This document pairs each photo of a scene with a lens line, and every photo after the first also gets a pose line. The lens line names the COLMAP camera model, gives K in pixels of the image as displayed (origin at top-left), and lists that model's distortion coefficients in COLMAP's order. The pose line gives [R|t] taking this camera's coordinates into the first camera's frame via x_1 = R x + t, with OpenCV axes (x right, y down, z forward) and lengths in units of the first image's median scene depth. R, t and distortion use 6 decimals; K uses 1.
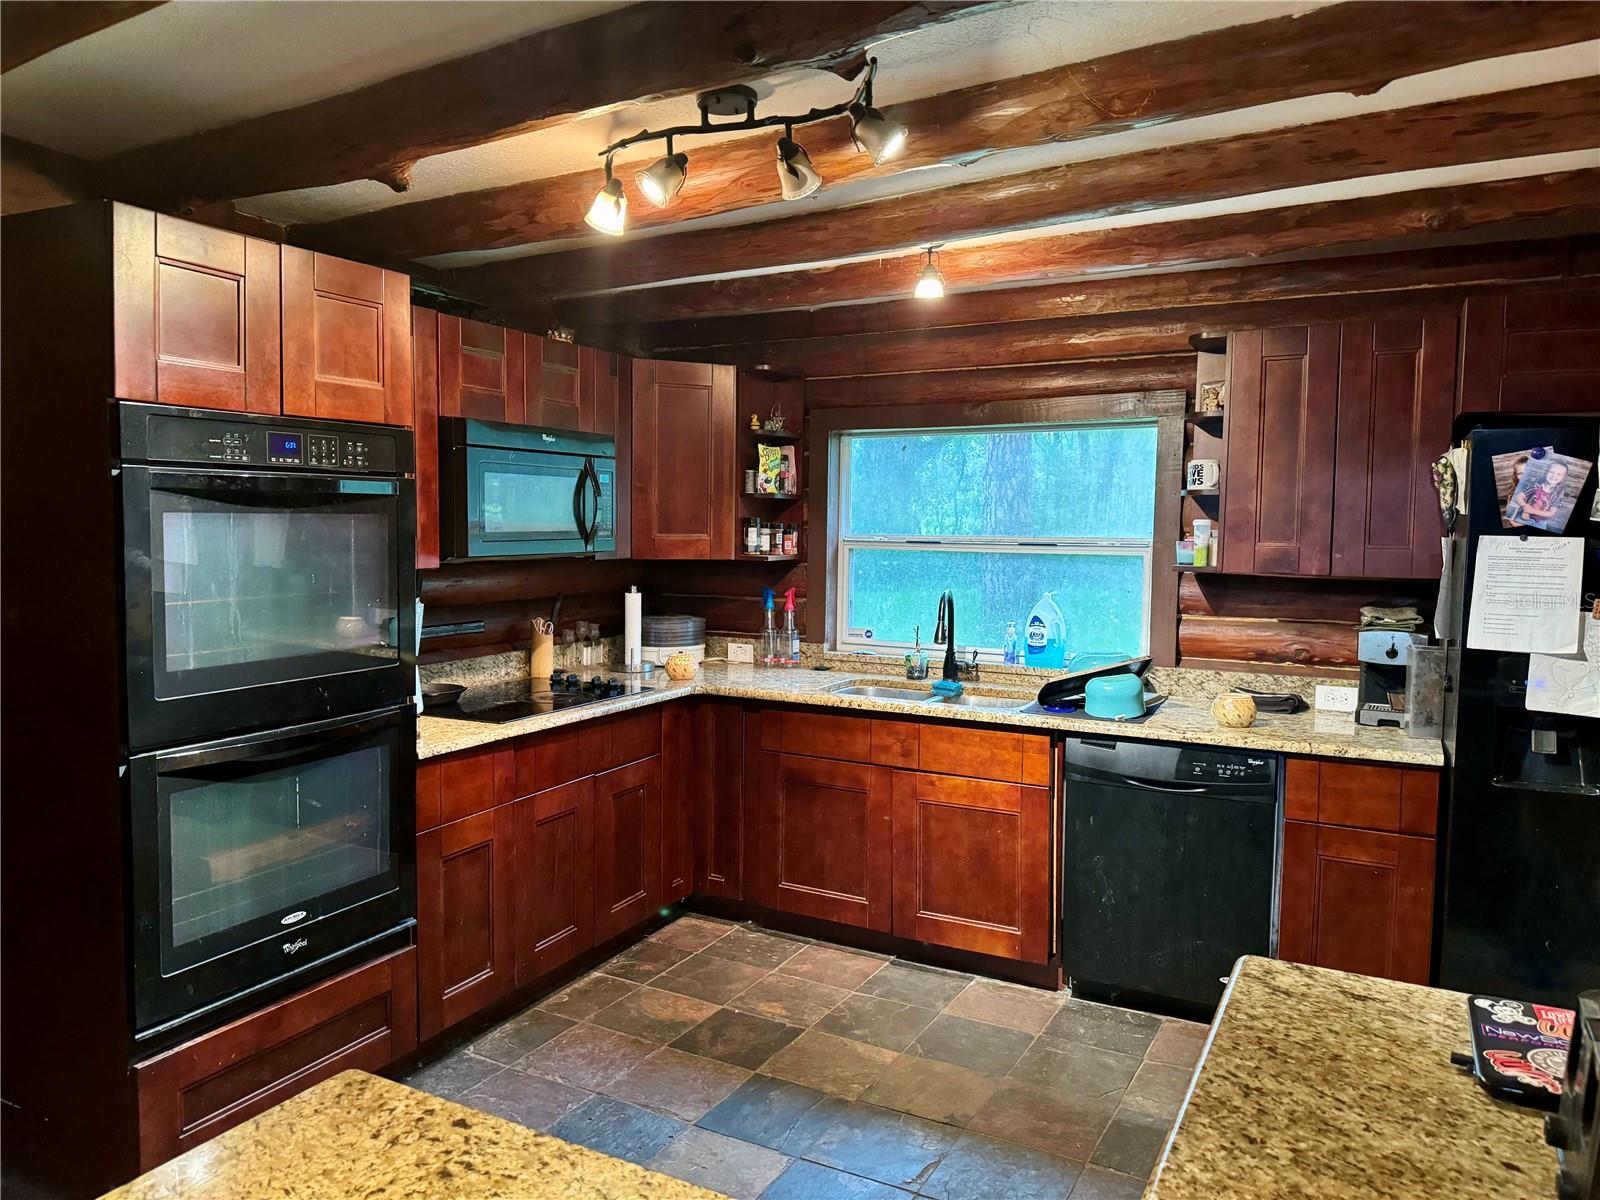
lens RADIAL K [[1113.8, 0, 800.0], [0, 1113.8, 600.0], [0, 0, 1]] dist [0.102914, -0.182470]
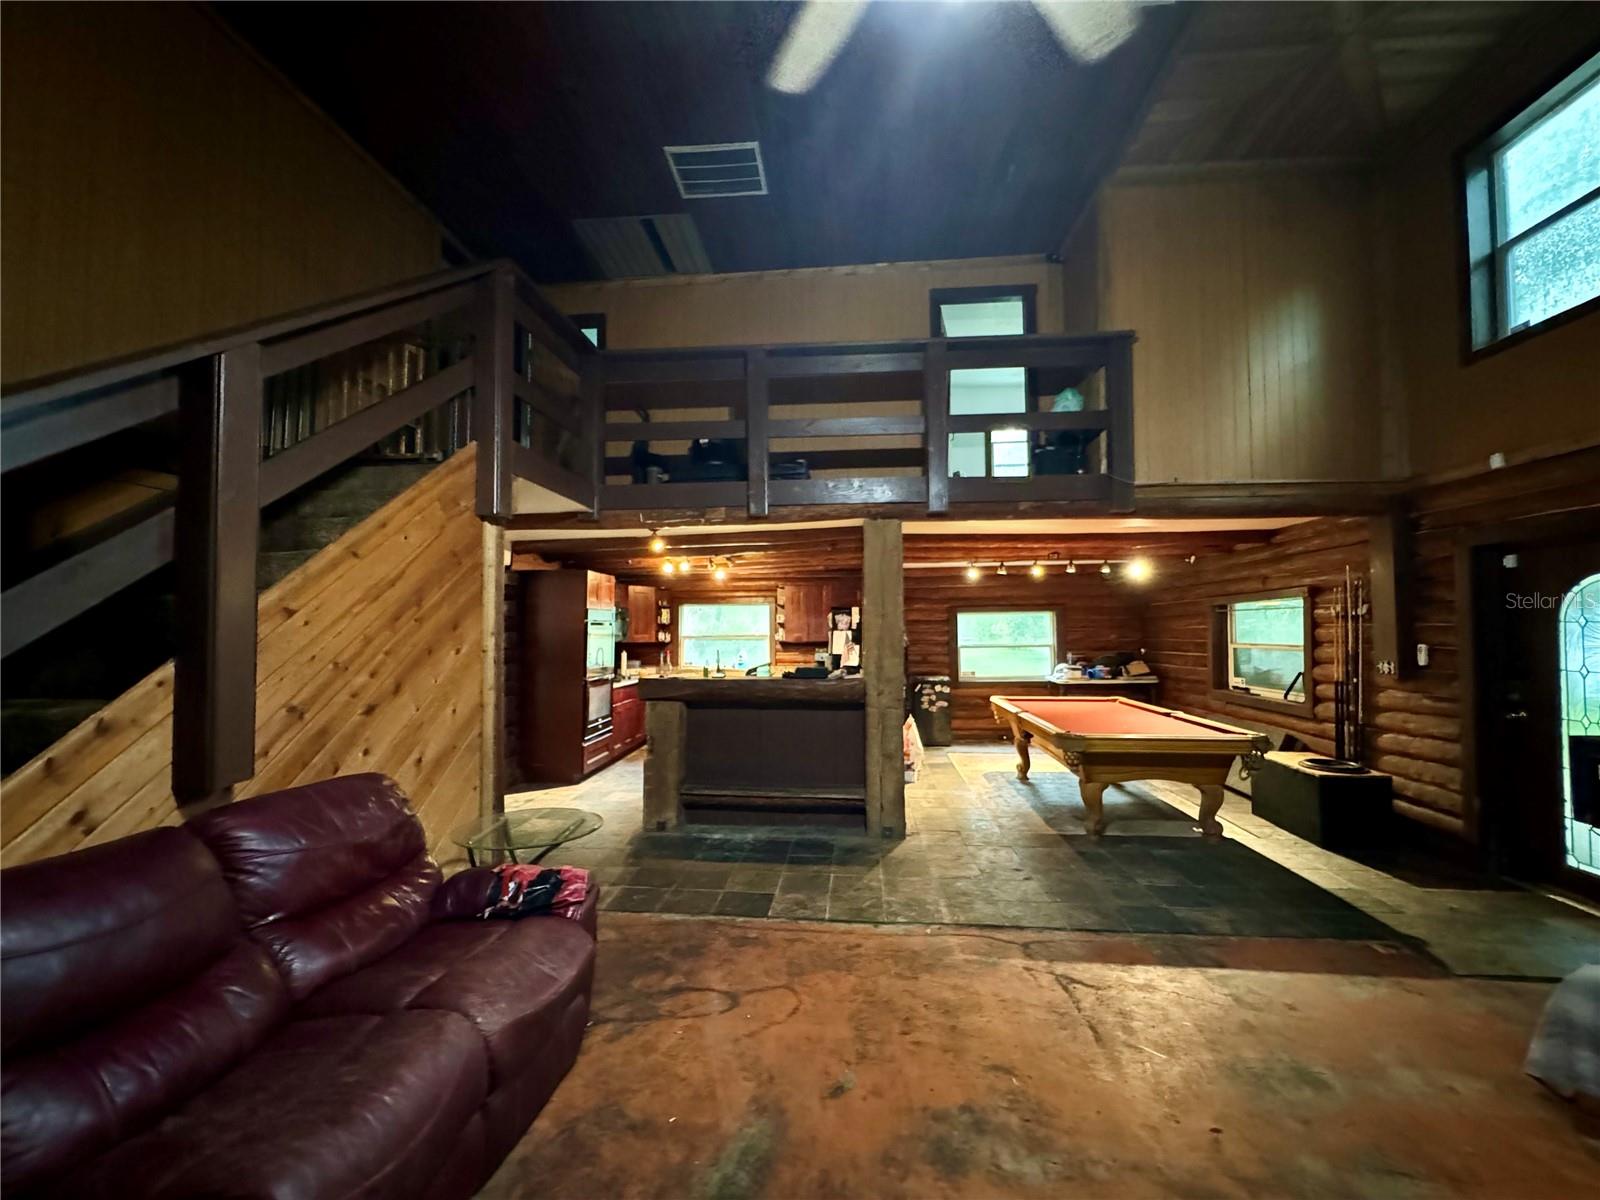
lens RADIAL K [[637.8, 0, 798.1], [0, 637.8, 598.4], [0, 0, 1]] dist [-0.001442, 0.000449]
pose [[0.920285, 0.004643, 0.391221, -0.425297], [0.042490, 0.992829, -0.111733, 0.069623], [-0.388934, 0.119449, 0.913489, -0.999860]]
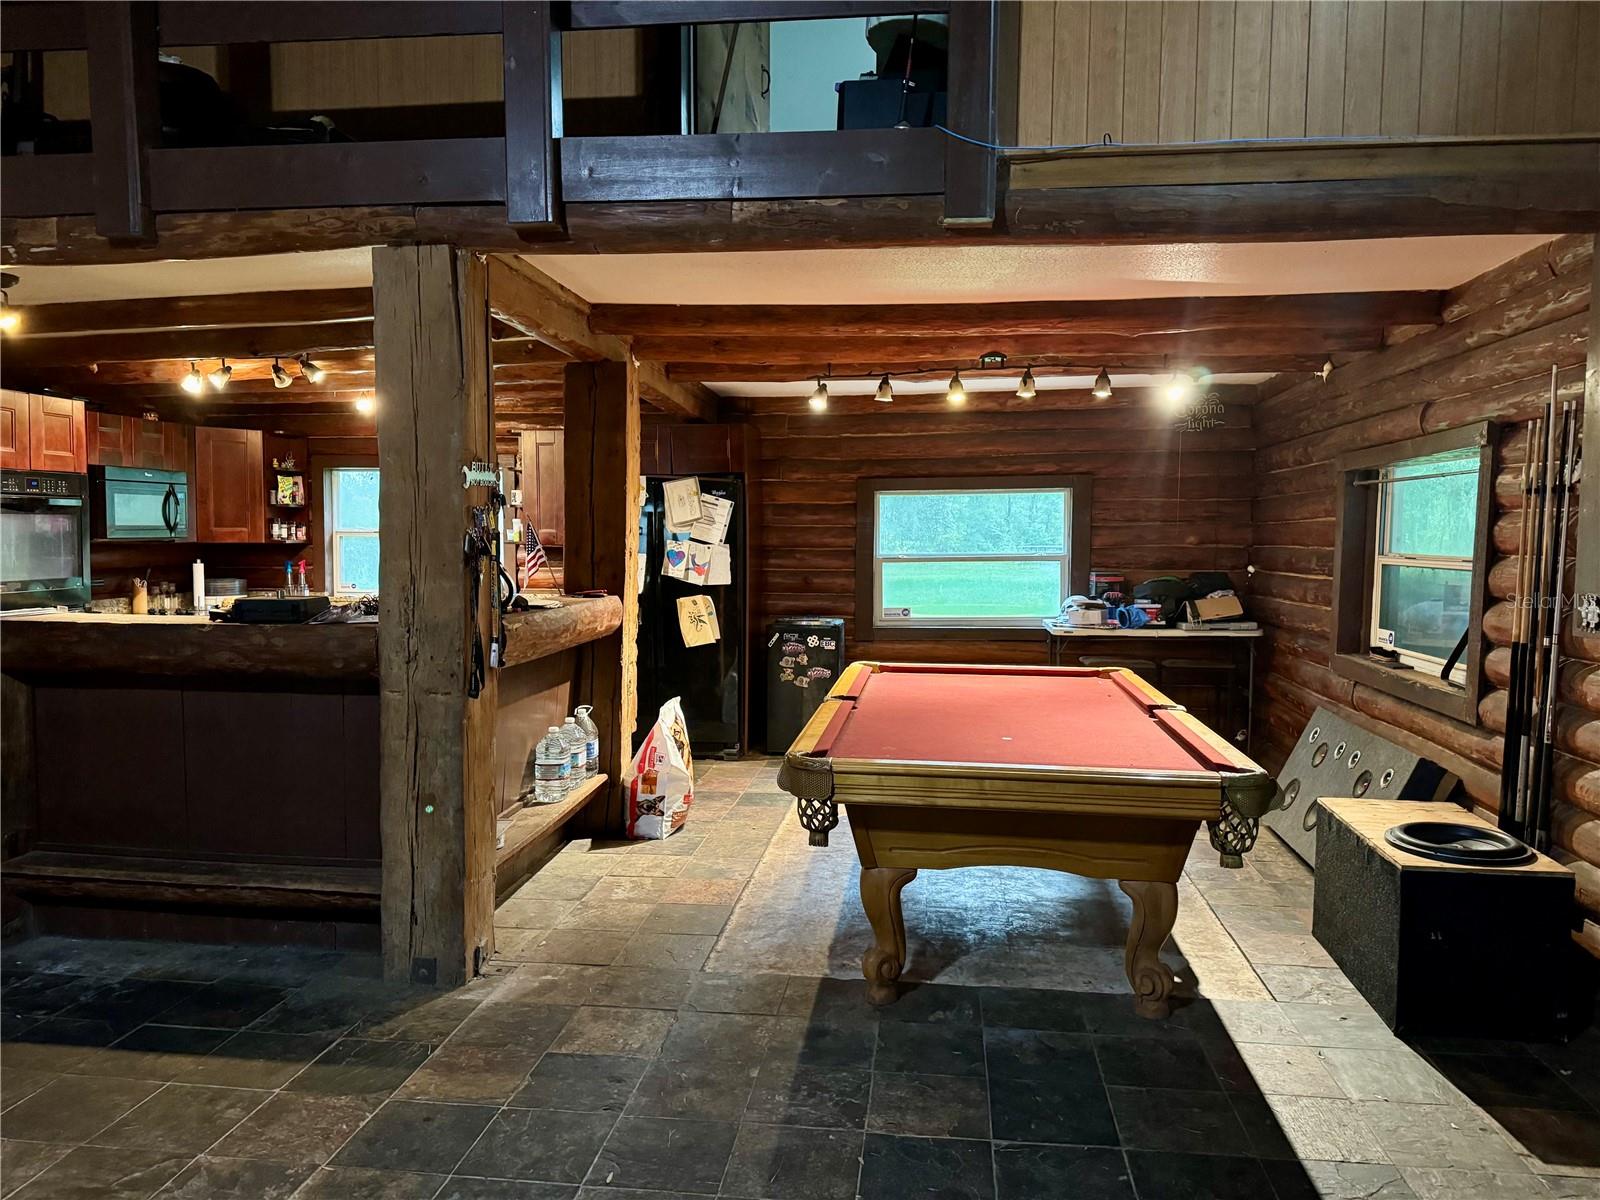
lens RADIAL K [[1113.8, 0, 800.0], [0, 1113.8, 600.0], [0, 0, 1]] dist [0.102914, -0.182470]
pose [[0.932407, -0.028682, 0.360270, 0.081423], [0.031561, 0.999500, -0.002111, 0.082187], [-0.360029, 0.013339, 0.932846, -0.922899]]
